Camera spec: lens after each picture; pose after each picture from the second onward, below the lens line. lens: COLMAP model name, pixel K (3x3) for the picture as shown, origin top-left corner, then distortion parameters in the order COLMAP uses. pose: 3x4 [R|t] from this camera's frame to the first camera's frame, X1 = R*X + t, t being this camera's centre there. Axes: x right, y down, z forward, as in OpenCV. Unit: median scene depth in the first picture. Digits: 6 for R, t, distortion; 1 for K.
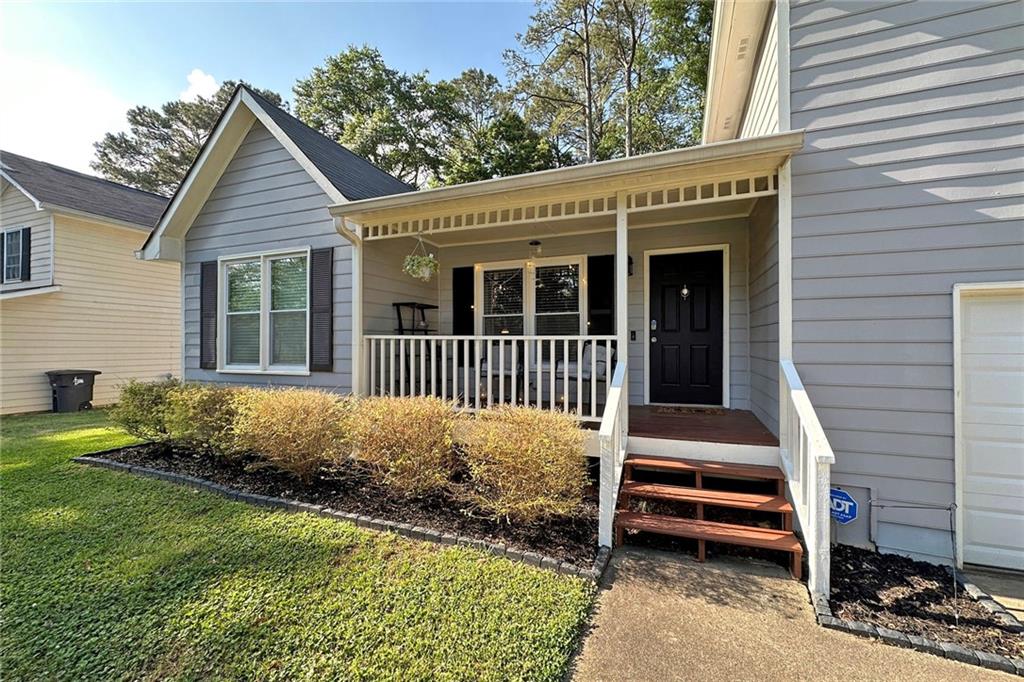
lens RADIAL K [[413.8, 0, 512.0], [0, 413.8, 341.0], [0, 0, 1]] dist [0.001279, 0.000213]
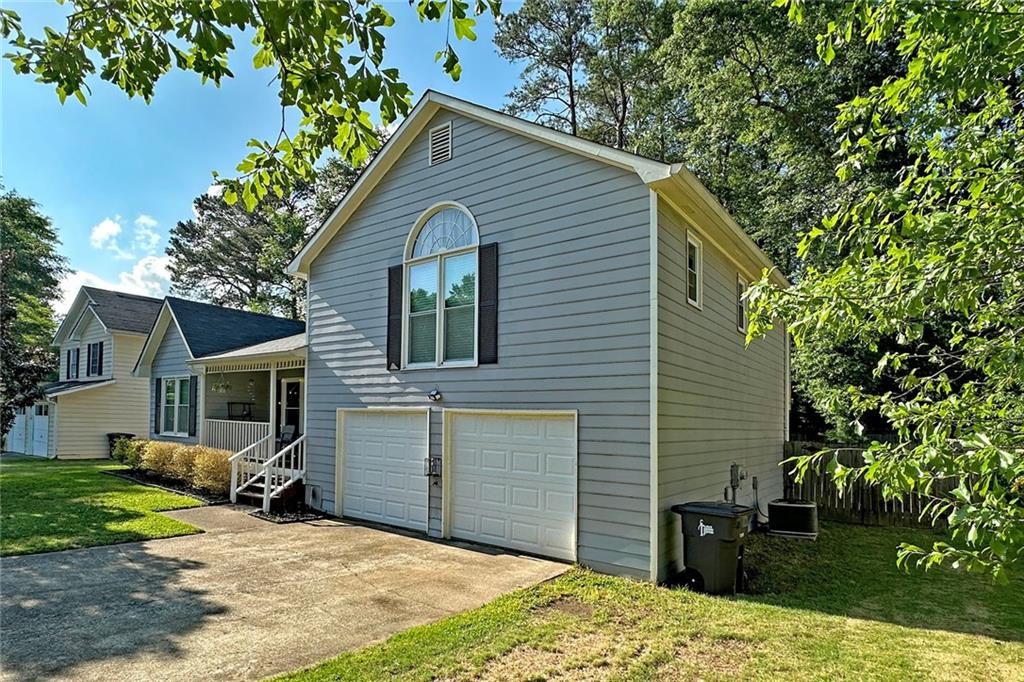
lens RADIAL K [[546.7, 0, 509.7], [0, 546.7, 400.5], [0, 0, 1]] dist [-0.002916, -0.000593]
pose [[0.965434, 0.005984, -0.260580, 1.544292], [-0.007955, 0.999947, -0.006512, -0.085561], [0.260527, 0.008360, 0.965430, -1.055414]]
